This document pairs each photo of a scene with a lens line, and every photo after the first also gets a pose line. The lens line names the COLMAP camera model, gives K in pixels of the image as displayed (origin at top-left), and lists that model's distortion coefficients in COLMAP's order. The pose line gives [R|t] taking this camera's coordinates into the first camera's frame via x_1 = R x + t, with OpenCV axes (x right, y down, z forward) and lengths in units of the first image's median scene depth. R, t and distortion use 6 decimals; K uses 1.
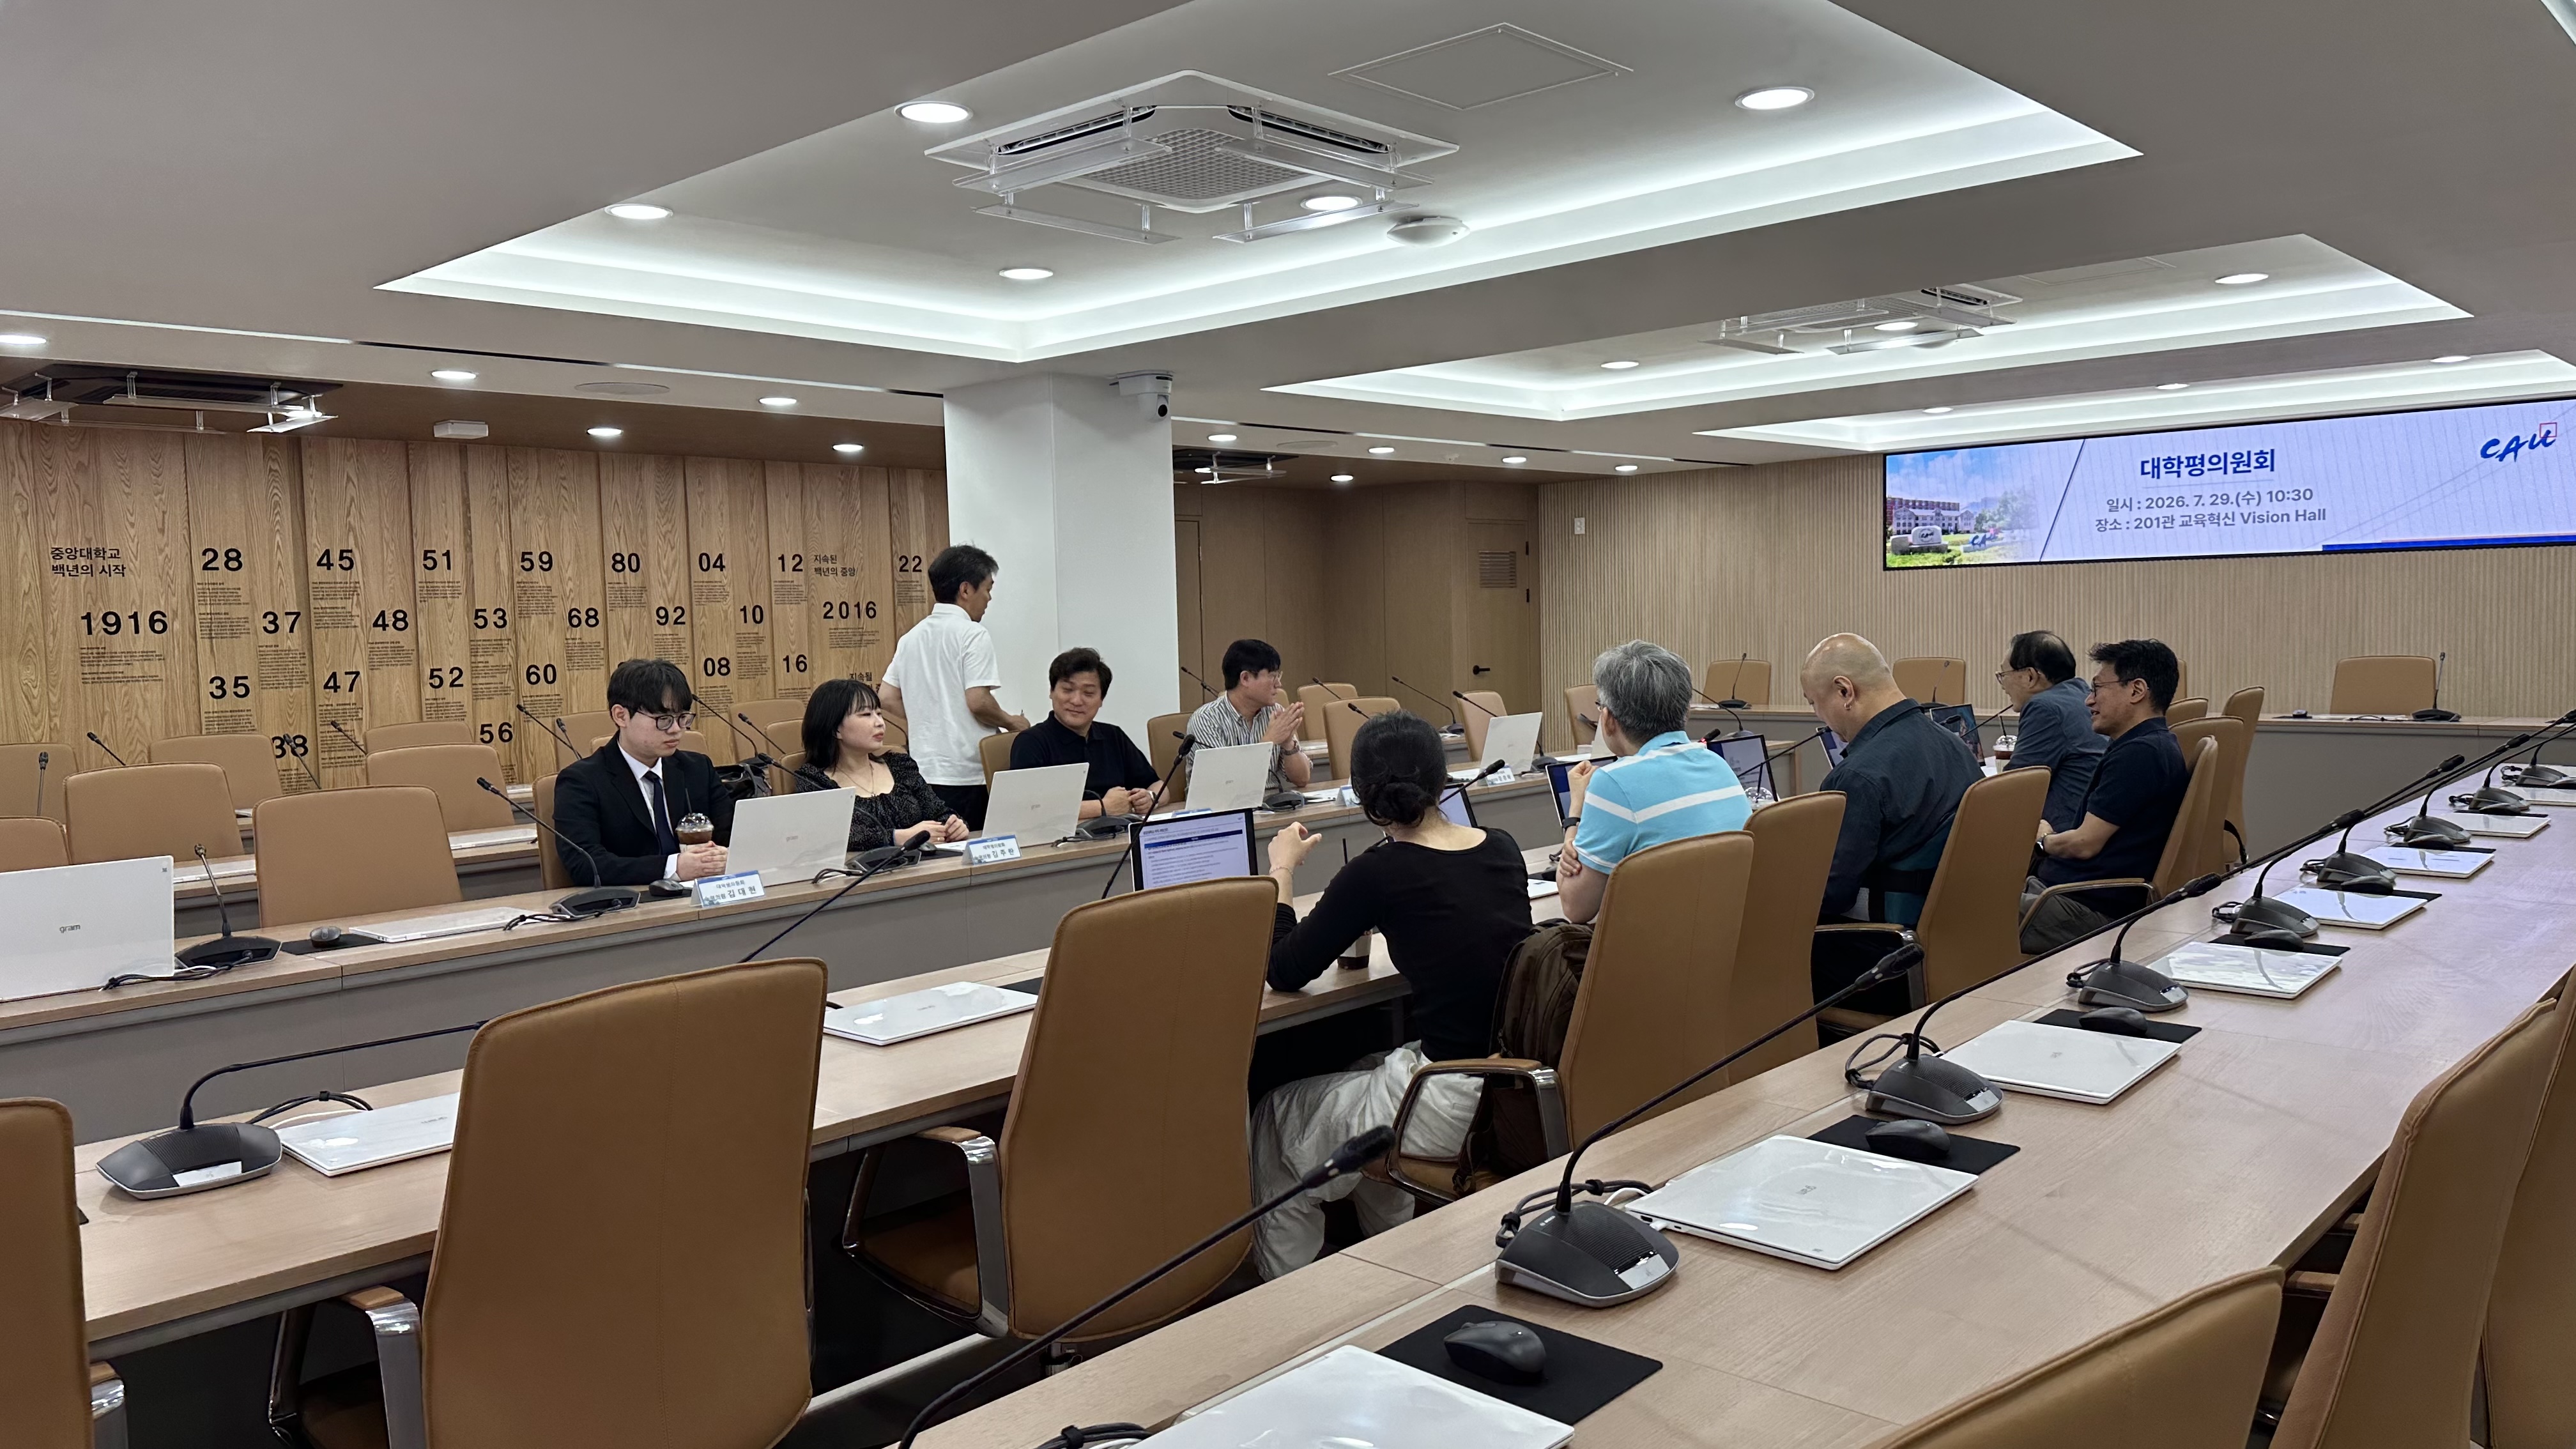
lens RADIAL K [[1799.3, 0, 1305.5], [0, 1799.3, 743.1], [0, 0, 1]] dist [0.018800, -0.022320]
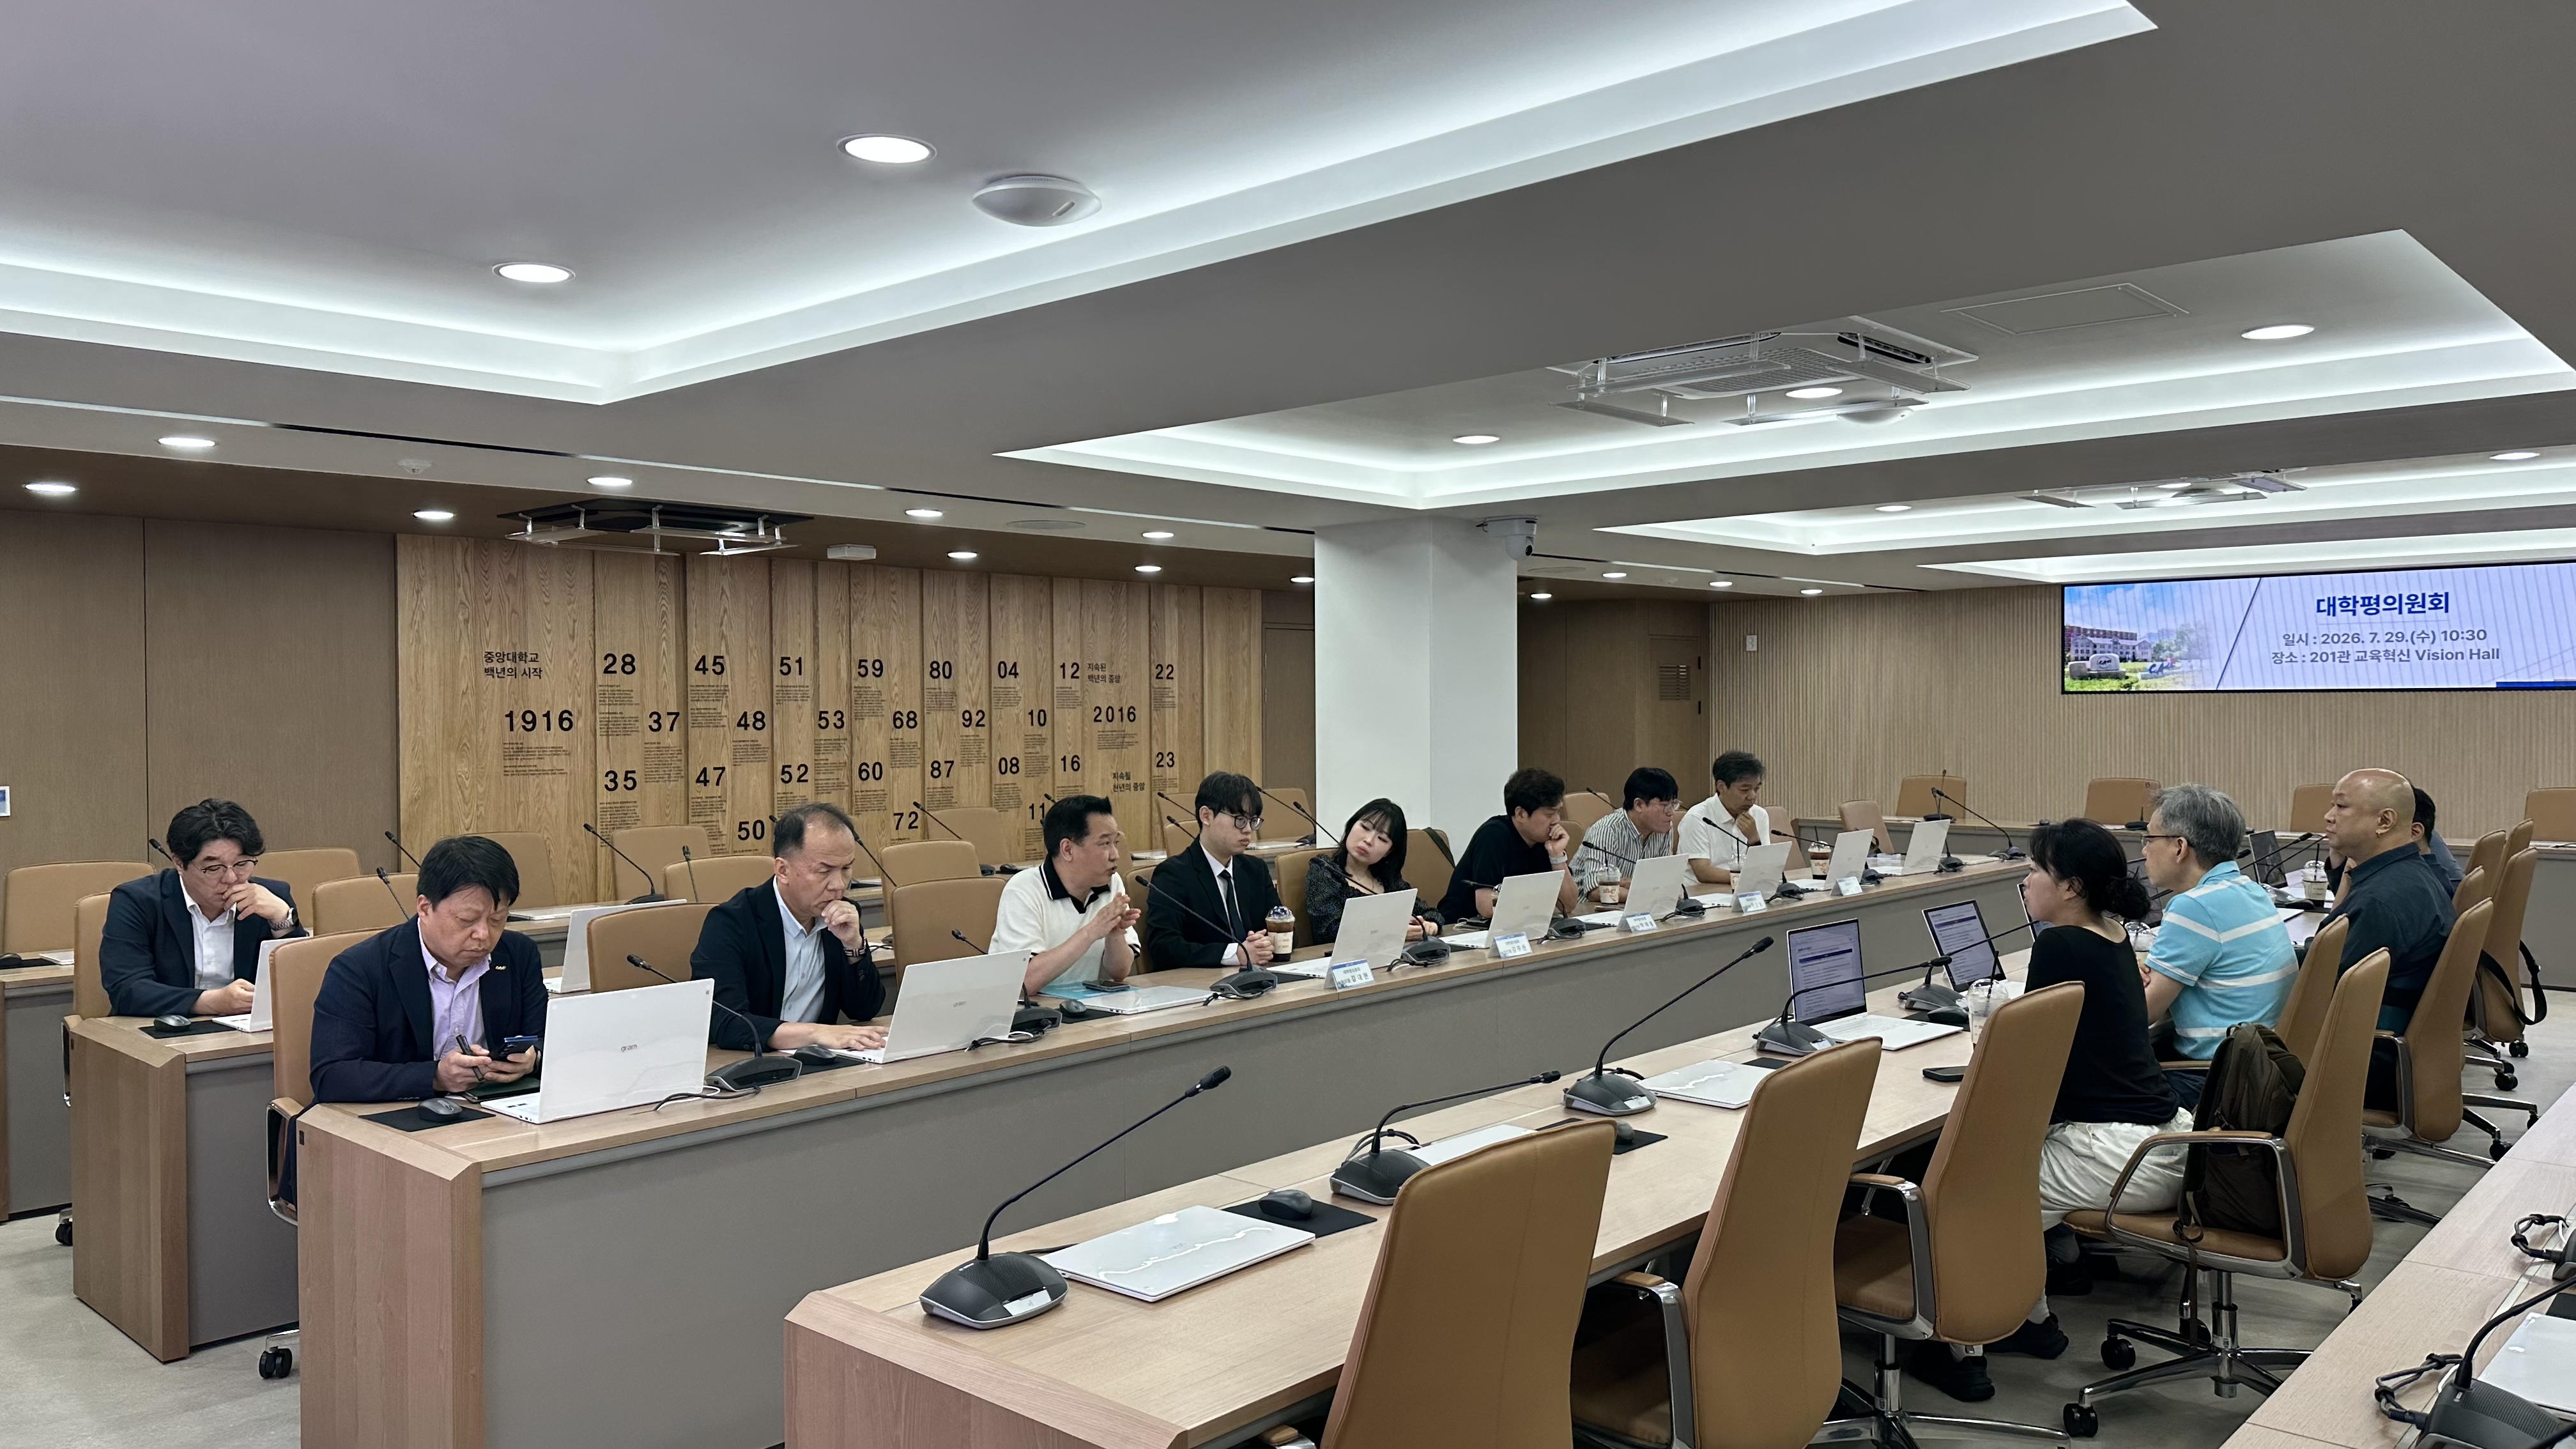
lens RADIAL K [[1799.3, 0, 1303.5], [0, 1799.3, 729.7], [0, 0, 1]] dist [0.018800, -0.022320]
pose [[0.999816, 0.018897, 0.003396, -0.176517], [-0.018664, 0.998084, -0.058990, -0.004816], [-0.004504, 0.058915, 0.998253, -0.082733]]
